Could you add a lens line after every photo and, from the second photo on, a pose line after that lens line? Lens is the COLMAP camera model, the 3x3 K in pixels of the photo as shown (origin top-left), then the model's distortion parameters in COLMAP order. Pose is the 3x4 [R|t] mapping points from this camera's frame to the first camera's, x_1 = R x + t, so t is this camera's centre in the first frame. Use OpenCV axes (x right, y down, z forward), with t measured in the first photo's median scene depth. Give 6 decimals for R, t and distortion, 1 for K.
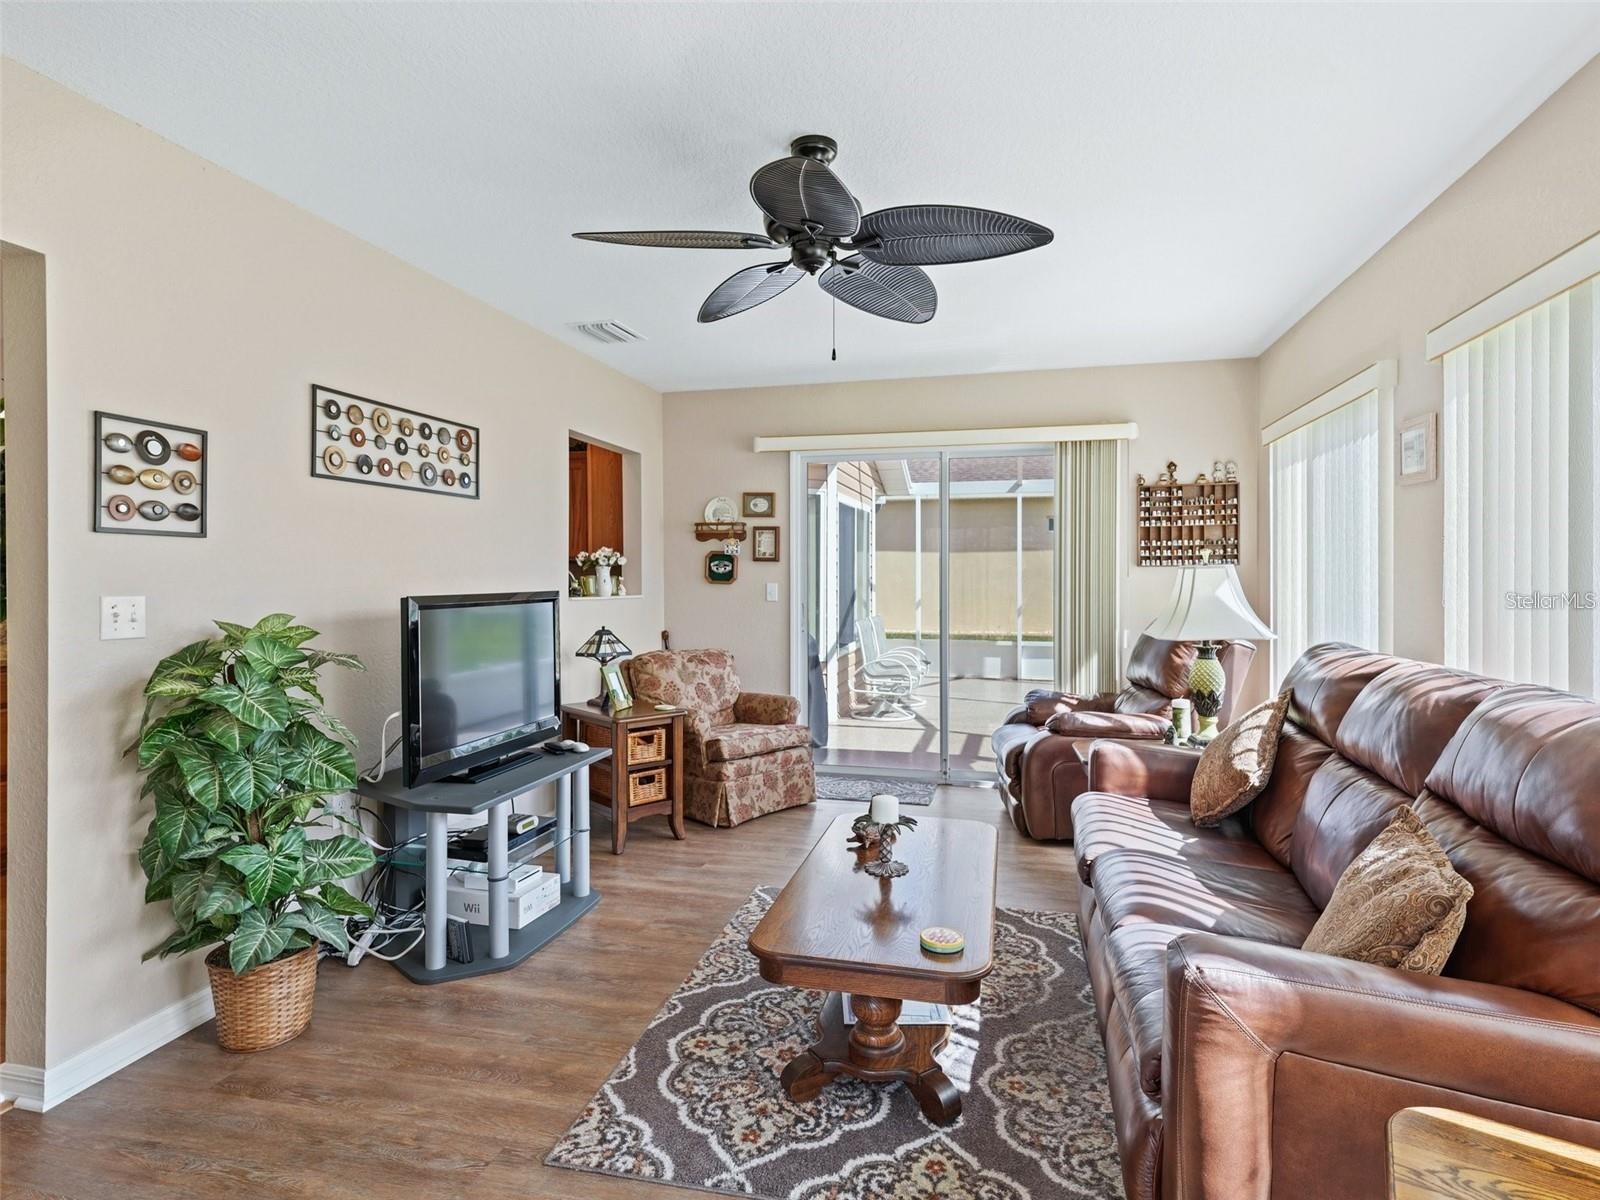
lens RADIAL K [[870.6, 0, 803.2], [0, 870.6, 580.5], [0, 0, 1]] dist [0.024264, -0.000161]
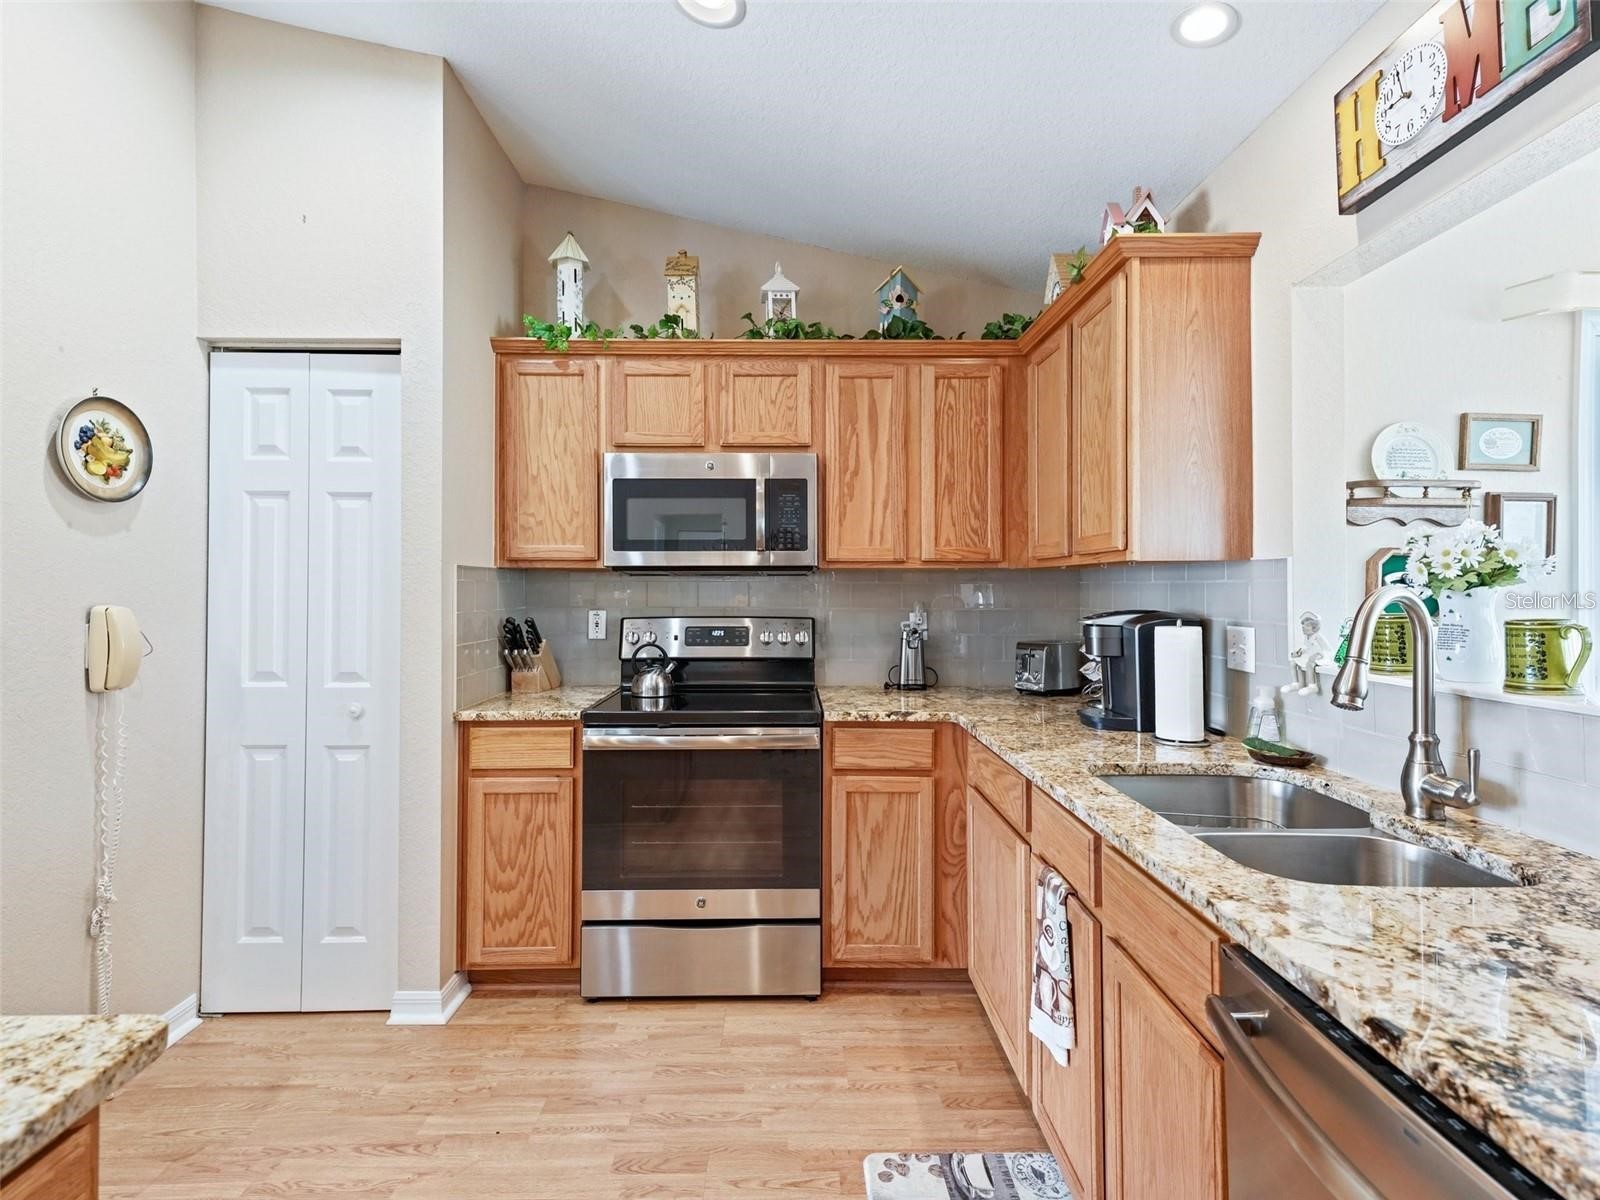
lens RADIAL K [[773.4, 0, 793.3], [0, 773.4, 583.6], [0, 0, 1]] dist [0.023840, -0.000532]
pose [[0.968243, 0.006377, 0.249931, -0.921074], [-0.004980, 0.999968, -0.006223, -0.023860], [-0.249963, 0.004781, 0.968244, 1.338339]]
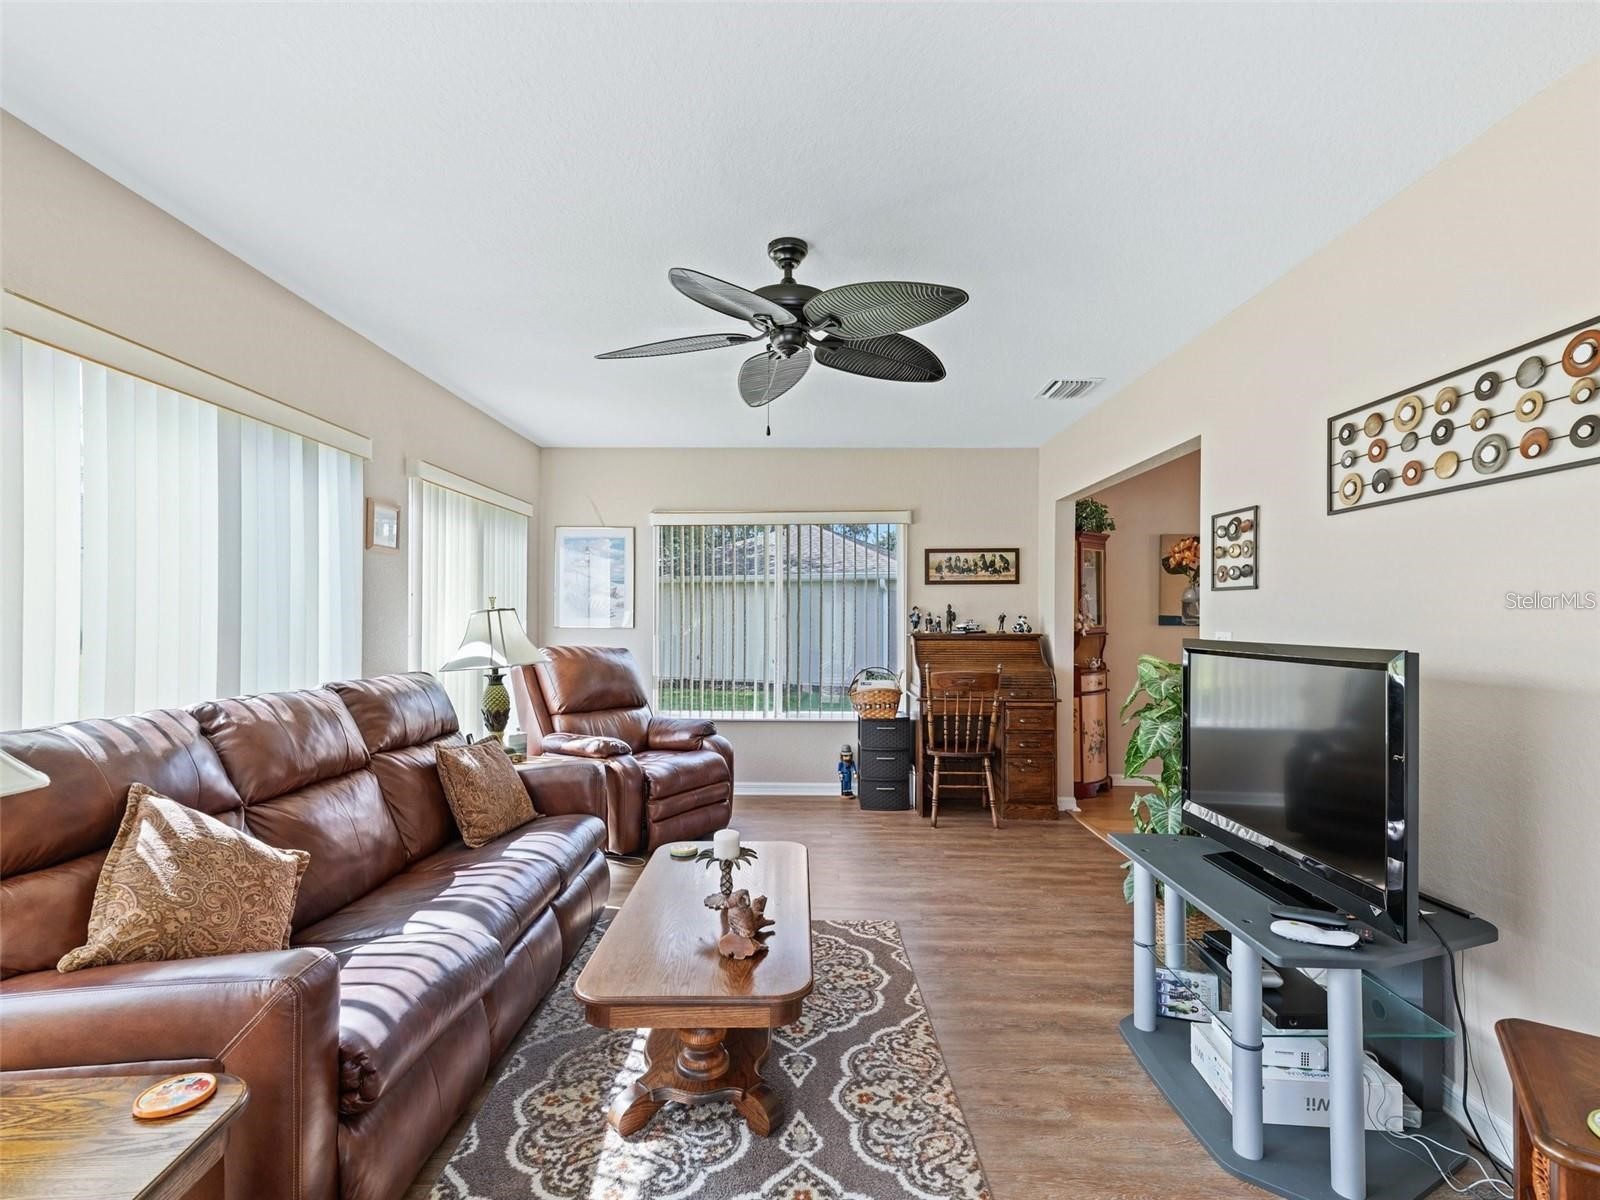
lens RADIAL K [[774.3, 0, 802.6], [0, 774.3, 611.1], [0, 0, 1]] dist [0.000292, 0.000098]
pose [[-0.969028, -0.001496, -0.246947, 0.204108], [-0.001184, 0.999998, -0.001412, -0.011782], [0.246948, -0.001076, -0.969028, 1.656768]]
